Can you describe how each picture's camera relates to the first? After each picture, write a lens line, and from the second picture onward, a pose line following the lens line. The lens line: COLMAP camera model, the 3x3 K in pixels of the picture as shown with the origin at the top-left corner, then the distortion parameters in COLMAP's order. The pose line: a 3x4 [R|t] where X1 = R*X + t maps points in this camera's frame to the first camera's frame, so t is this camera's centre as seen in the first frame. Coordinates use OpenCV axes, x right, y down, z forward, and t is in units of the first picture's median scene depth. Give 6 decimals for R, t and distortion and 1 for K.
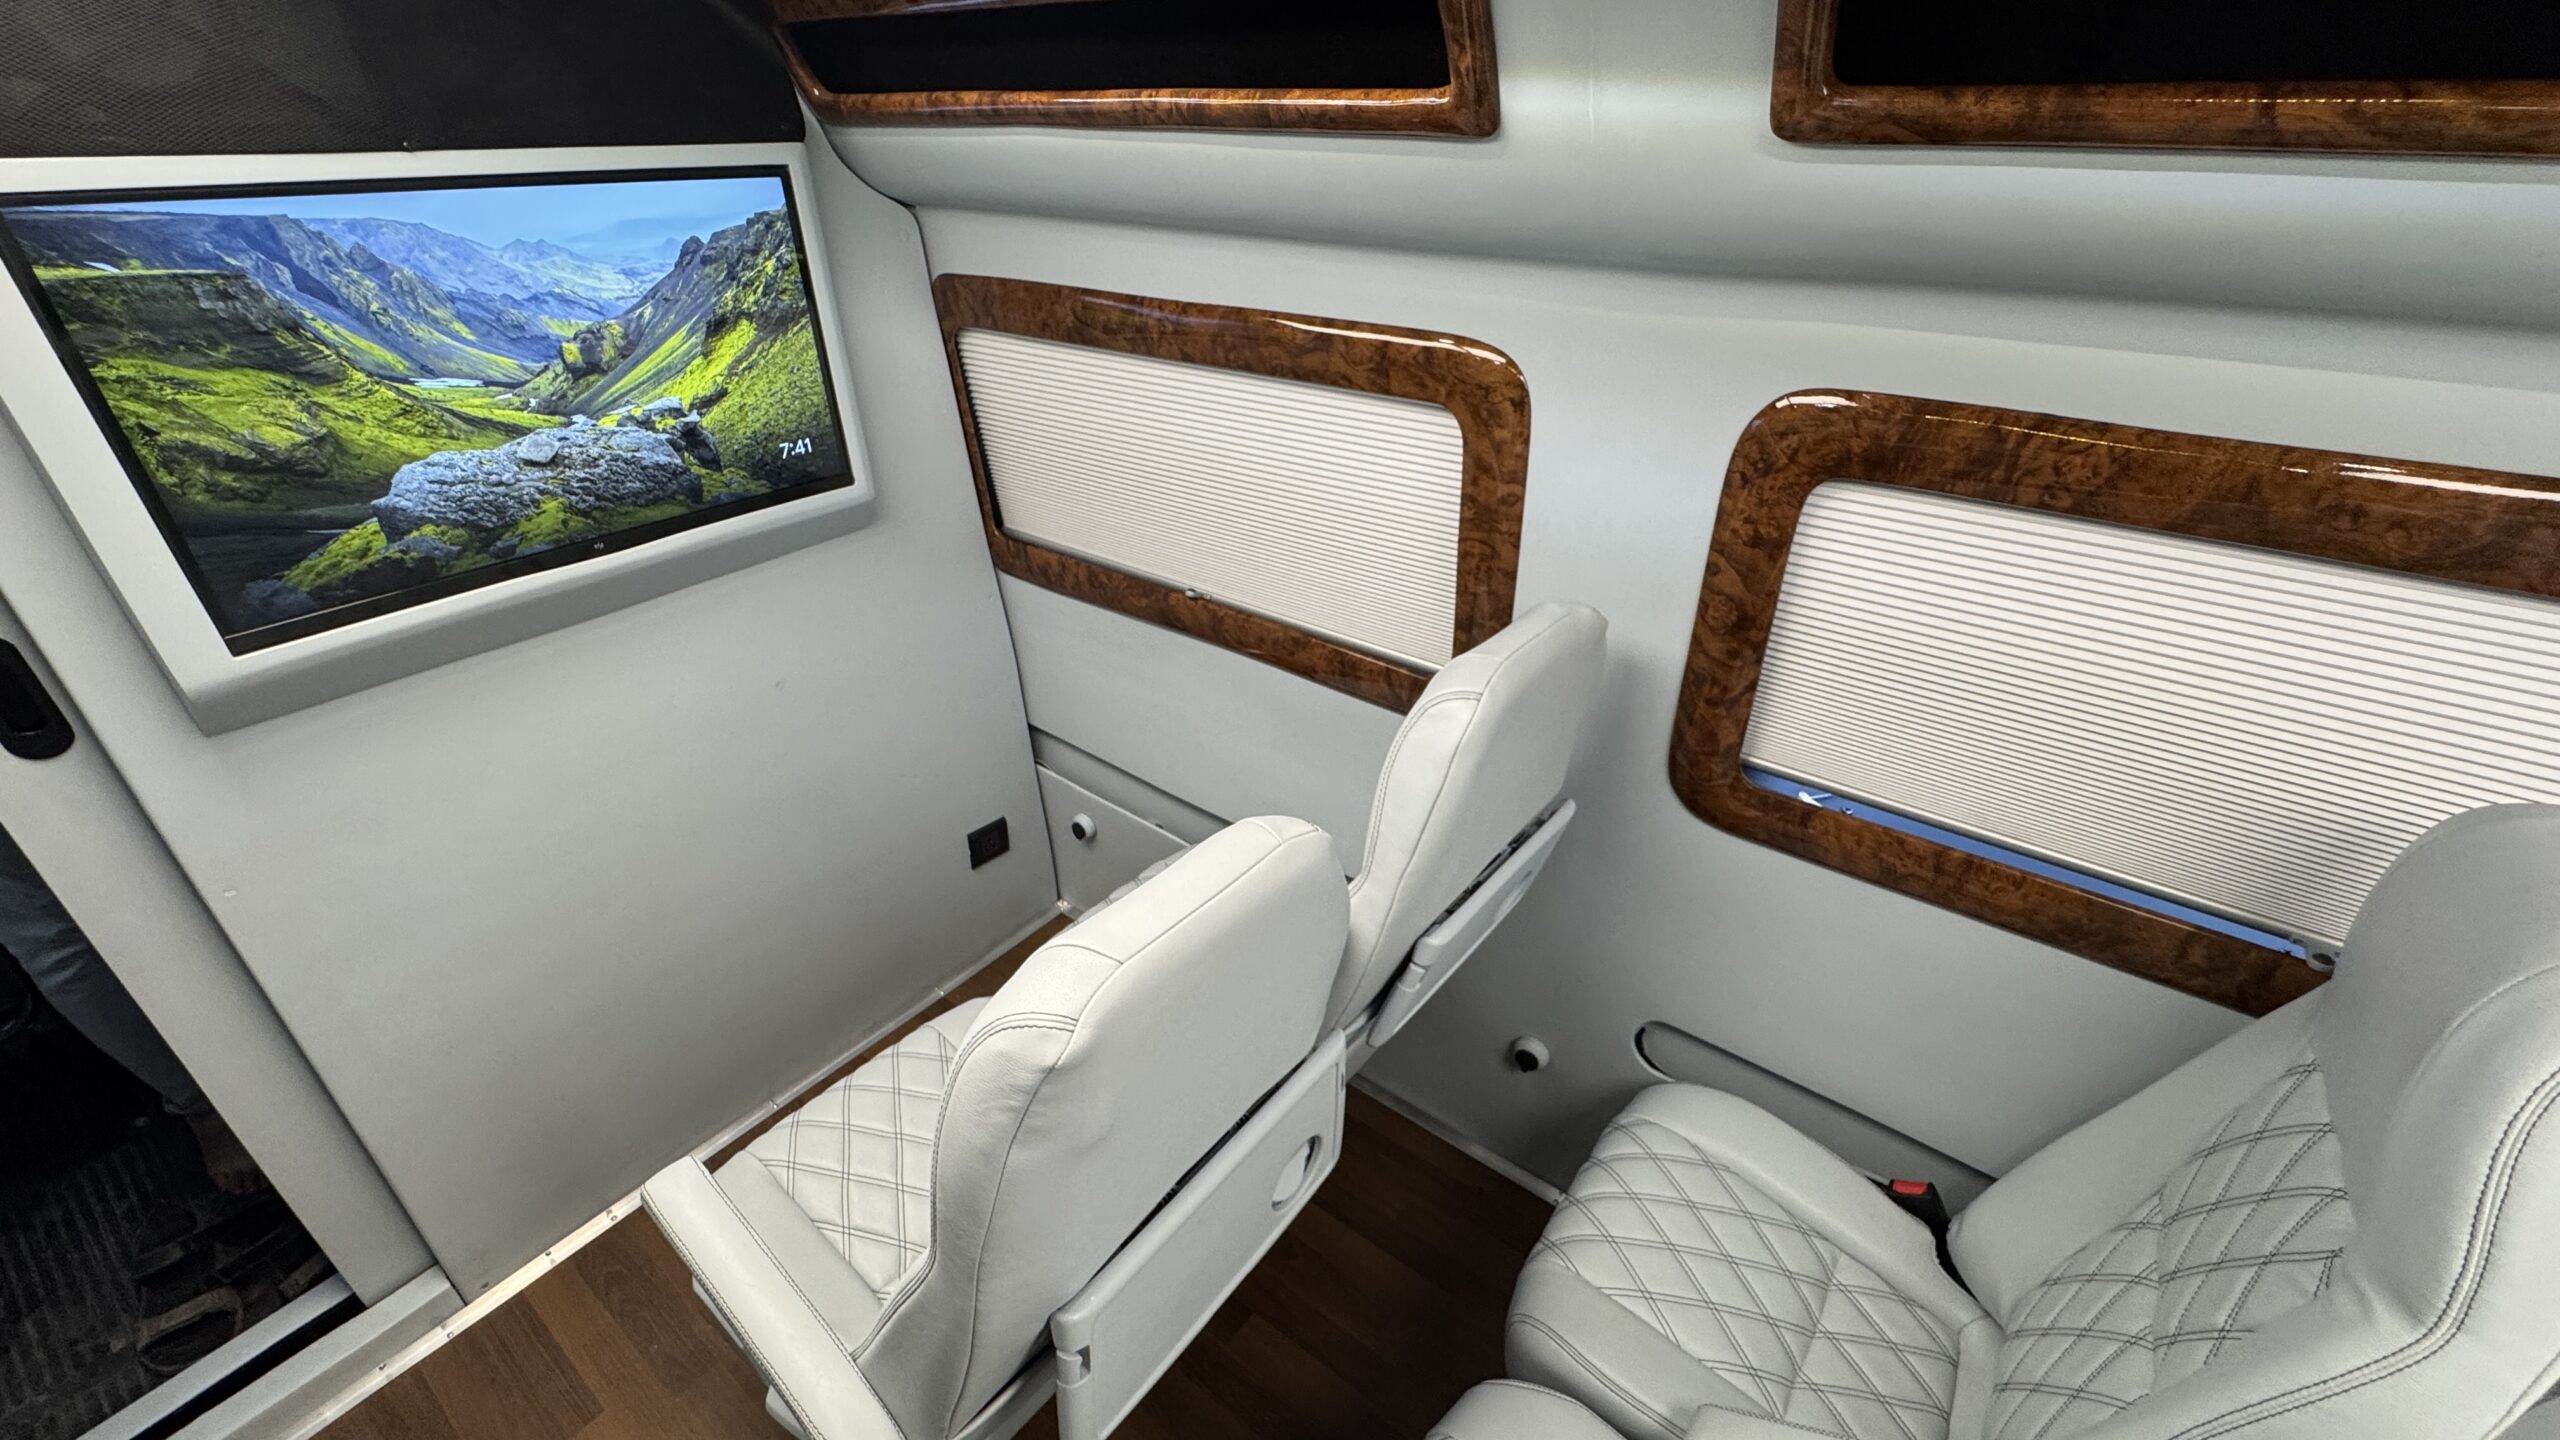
lens RADIAL K [[1020.4, 0, 1281.6], [0, 1020.4, 723.2], [0, 0, 1]] dist [-0.001283, 0.000271]
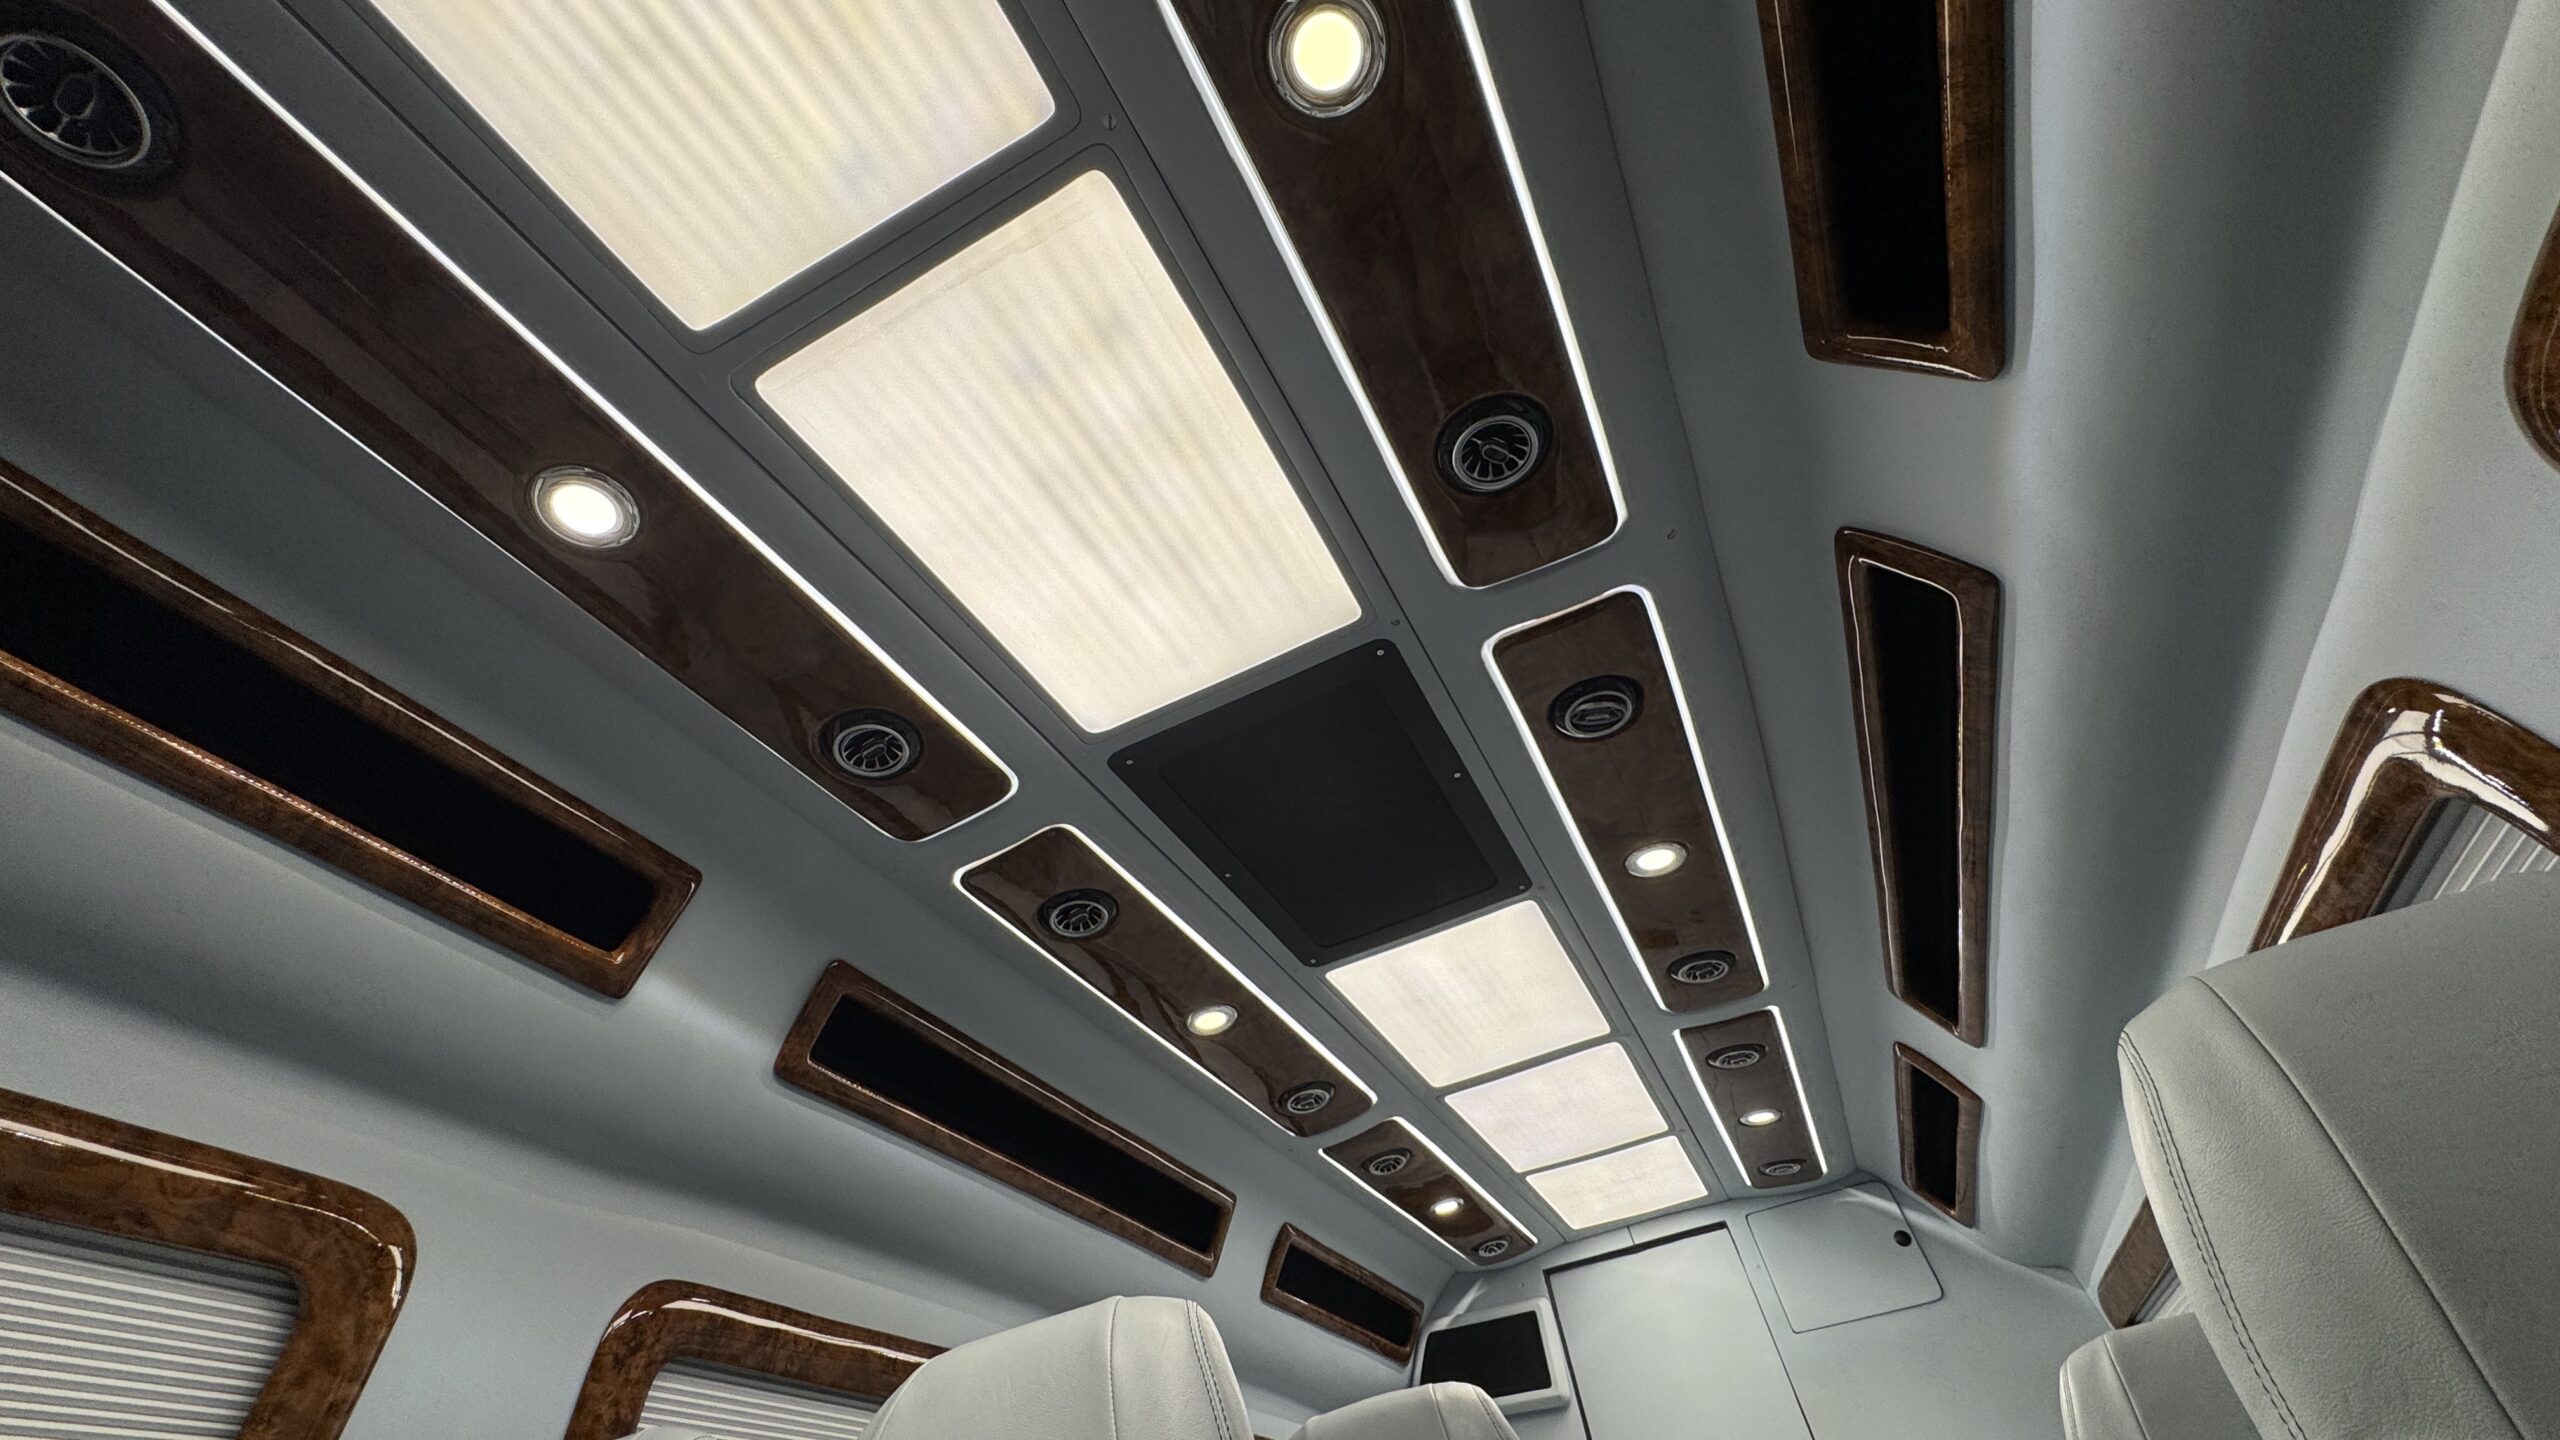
lens RADIAL K [[1031.3, 0, 1277.7], [0, 1031.3, 715.9], [0, 0, 1]] dist [0.000145, -0.000226]
pose [[-0.186801, 0.702726, 0.686500, -1.031832], [0.578063, 0.643644, -0.501563, 0.318657], [-0.794322, 0.303148, -0.526453, 0.838550]]
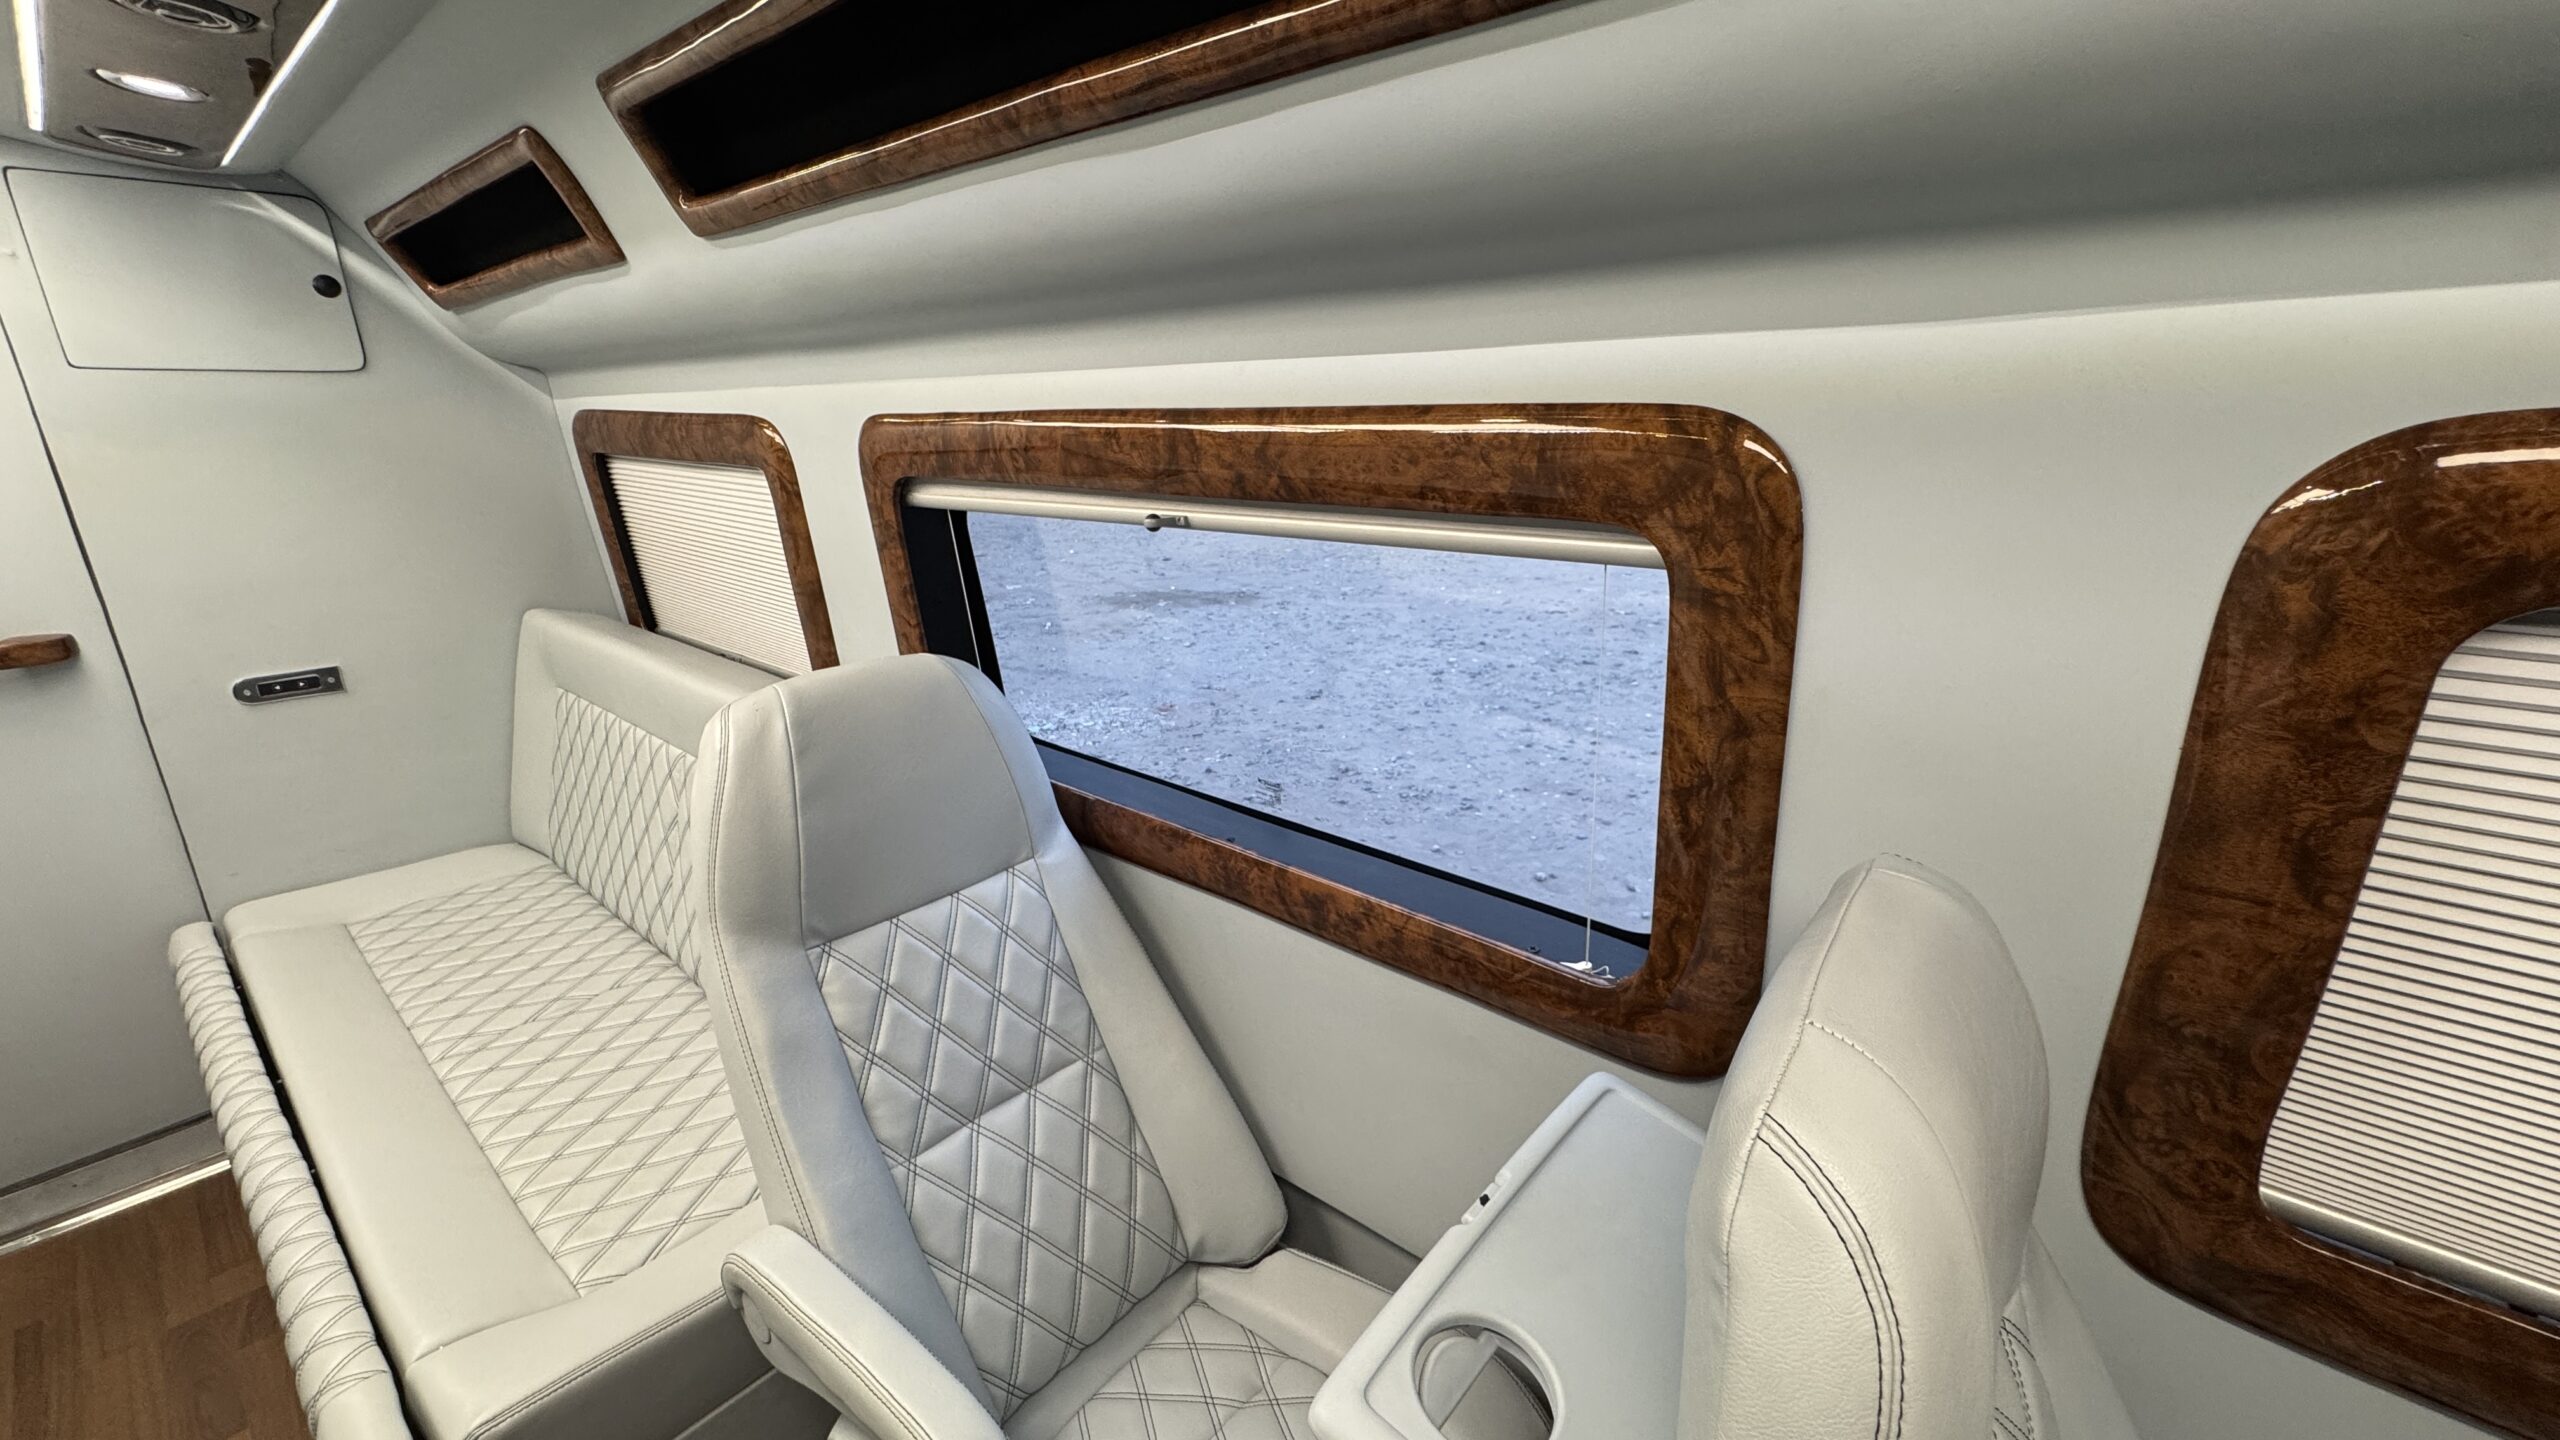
lens RADIAL K [[1031.3, 0, 1277.7], [0, 1031.3, 715.9], [0, 0, 1]] dist [0.000145, -0.000226]
pose [[-0.998140, -0.012557, 0.059648, -0.399032], [0.034721, 0.687163, 0.725673, 0.029372], [-0.050101, 0.726395, -0.685449, 0.324652]]
